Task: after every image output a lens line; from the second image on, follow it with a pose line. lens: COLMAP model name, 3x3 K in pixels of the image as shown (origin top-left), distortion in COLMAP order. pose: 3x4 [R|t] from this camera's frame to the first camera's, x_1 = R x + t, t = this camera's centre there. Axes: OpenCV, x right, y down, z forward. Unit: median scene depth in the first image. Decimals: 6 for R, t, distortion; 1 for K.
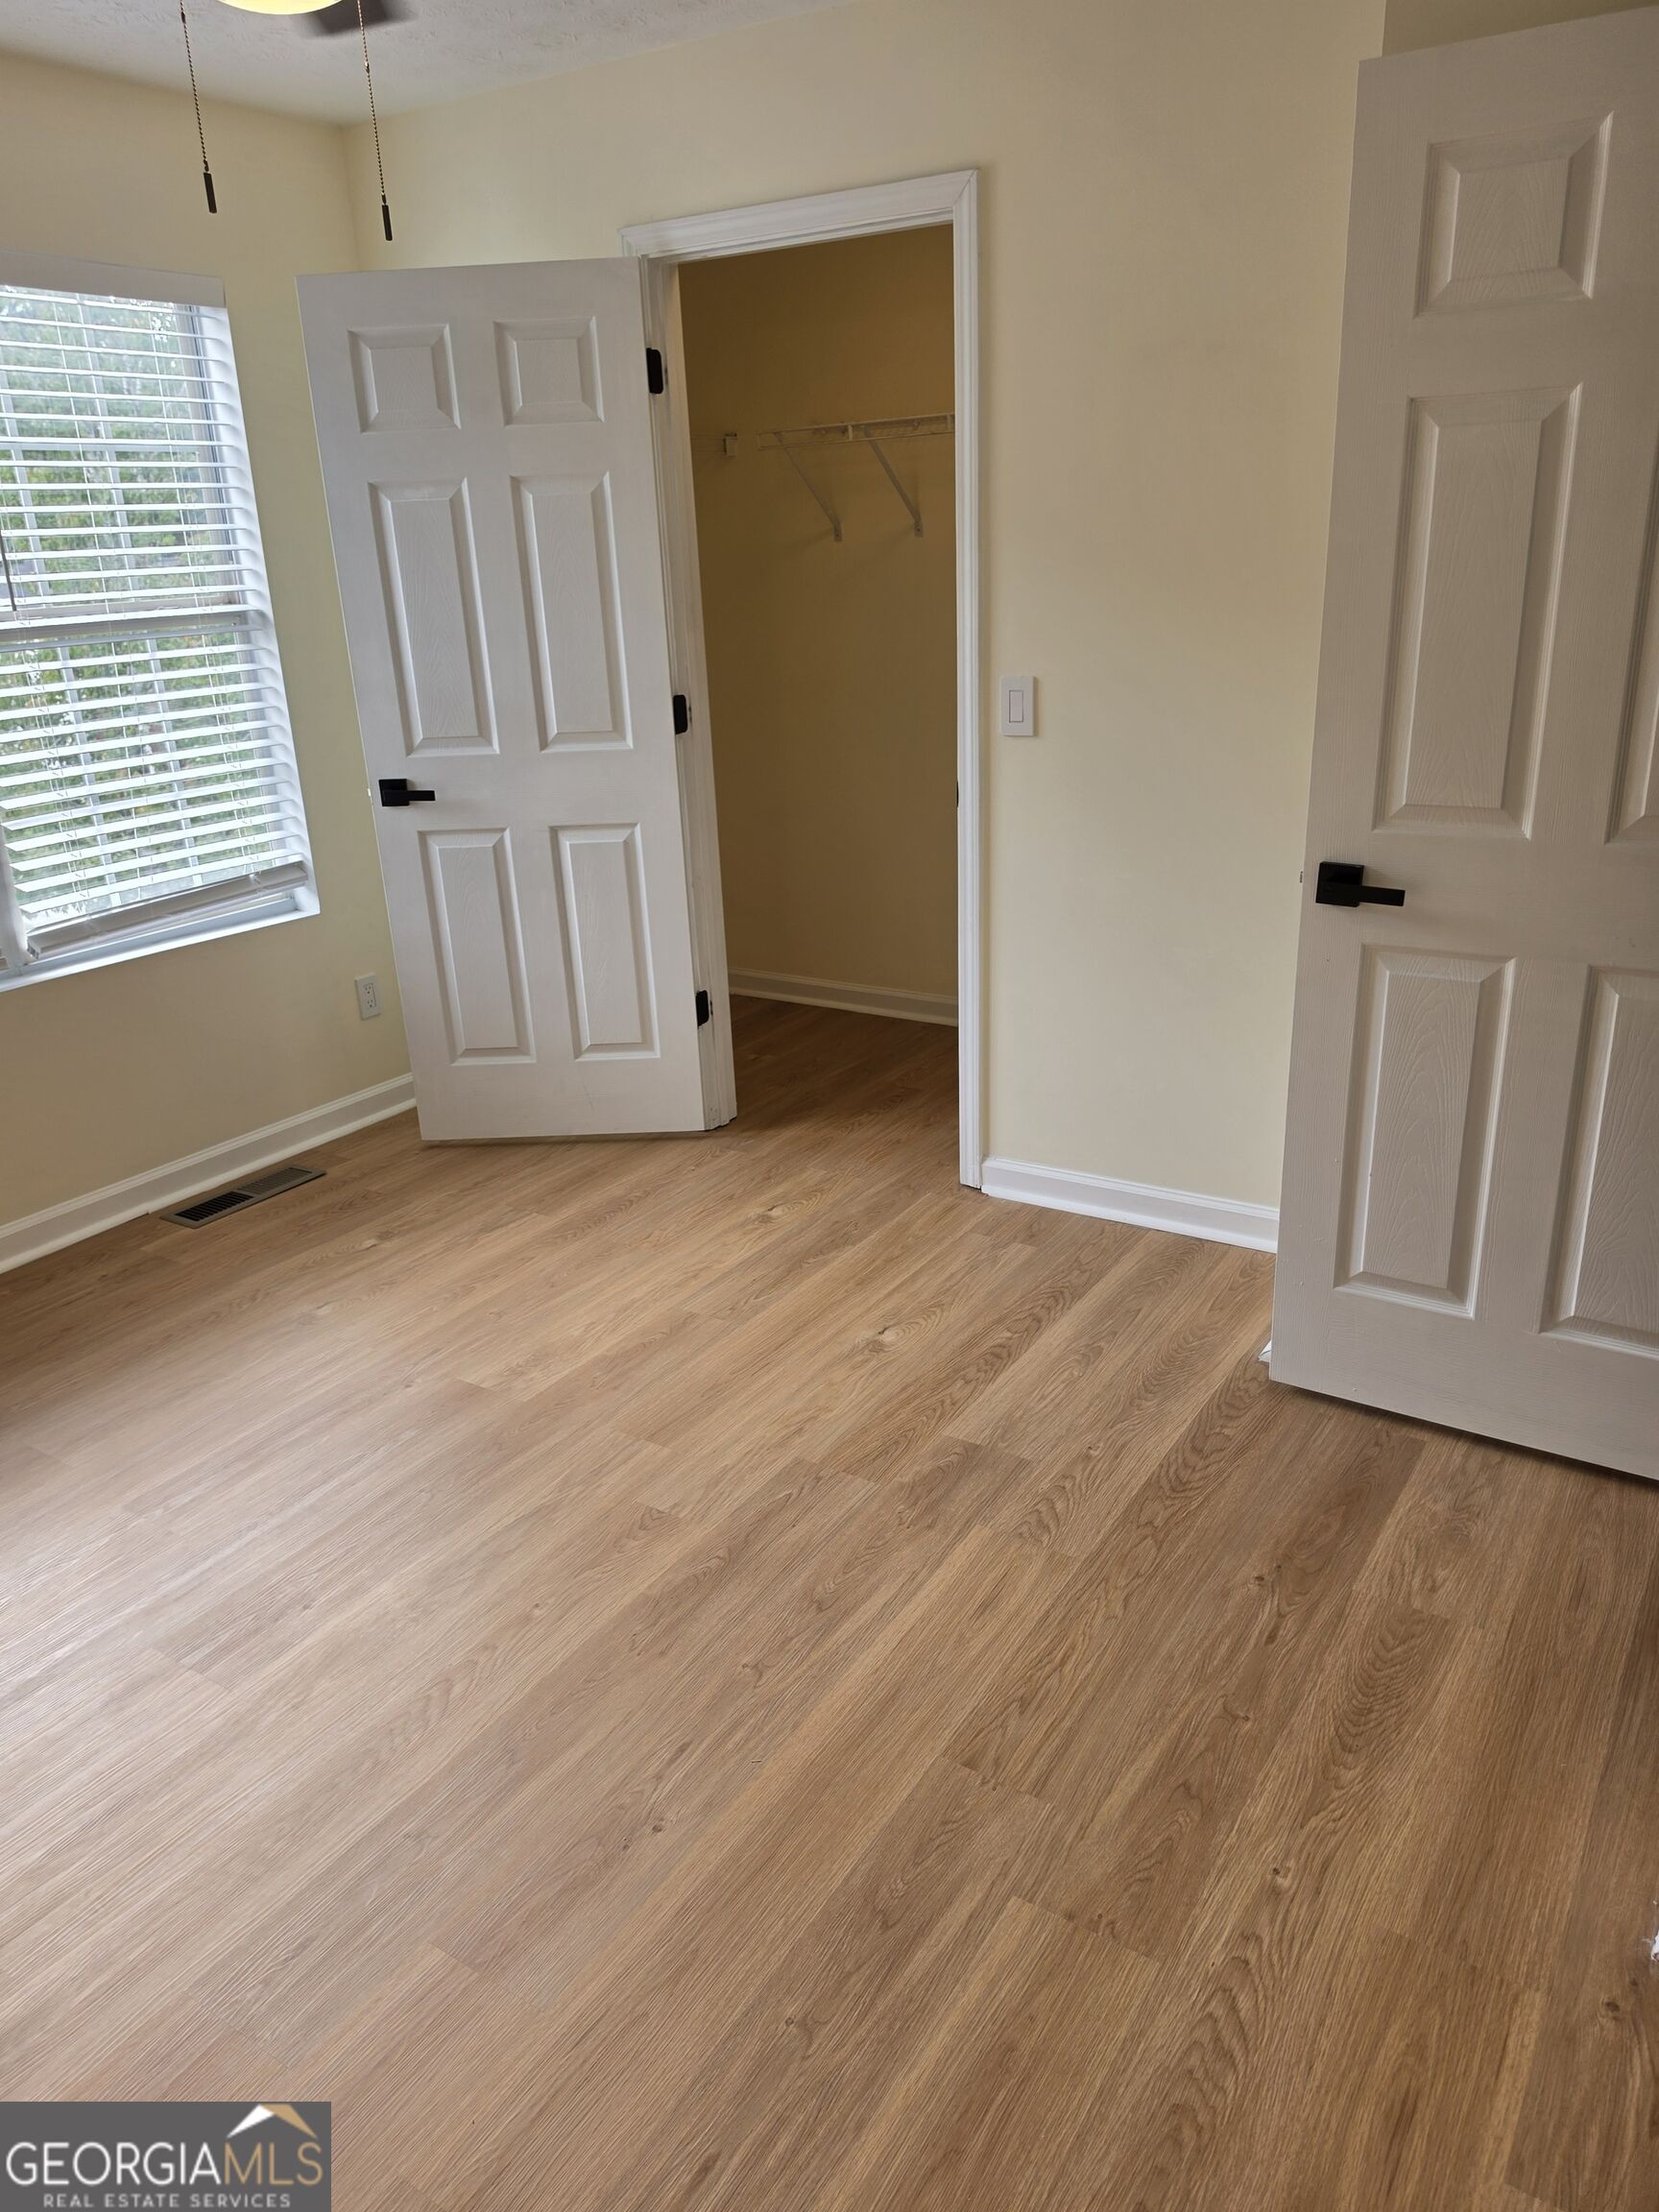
lens RADIAL K [[1557.7, 0, 810.0], [0, 1557.7, 1139.8], [0, 0, 1]] dist [0.087628, -0.142613]
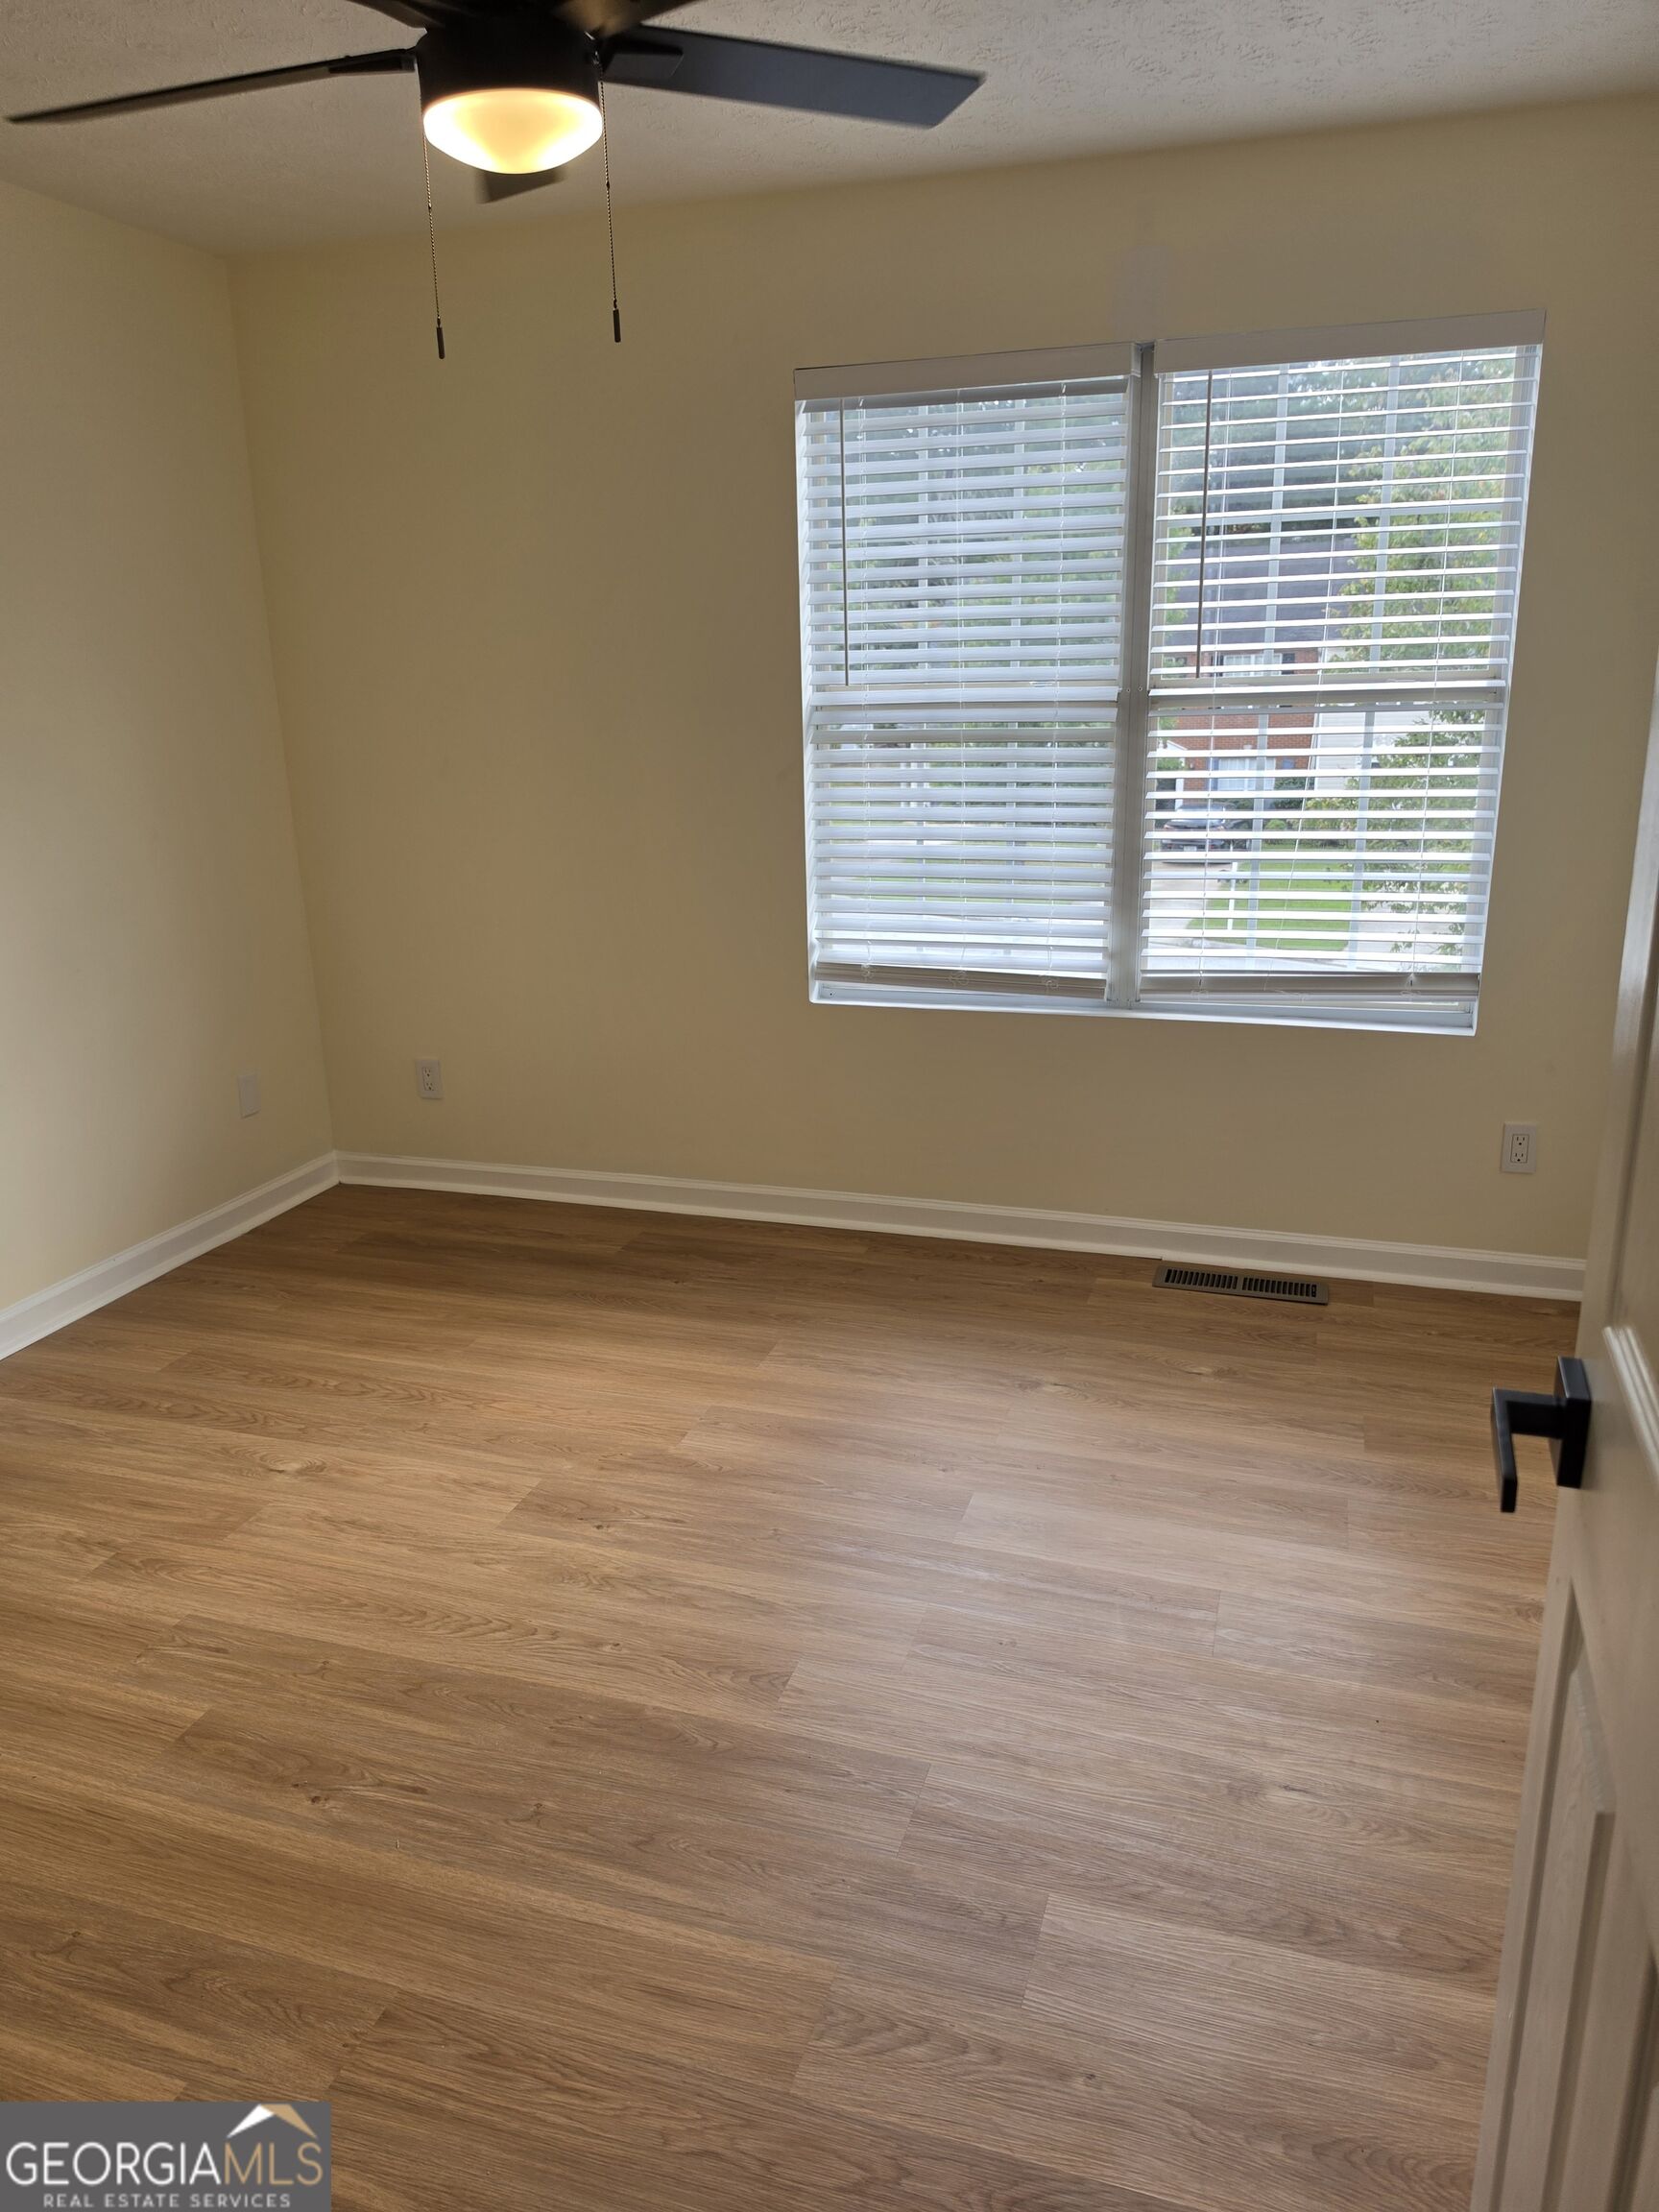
lens RADIAL K [[1557.7, 0, 810.0], [0, 1557.7, 1139.8], [0, 0, 1]] dist [0.087628, -0.142613]
pose [[0.241648, 0.311420, -0.919034, 0.519327], [-0.335428, 0.915526, 0.222035, -0.206108], [0.910546, 0.254615, 0.325695, 0.516975]]
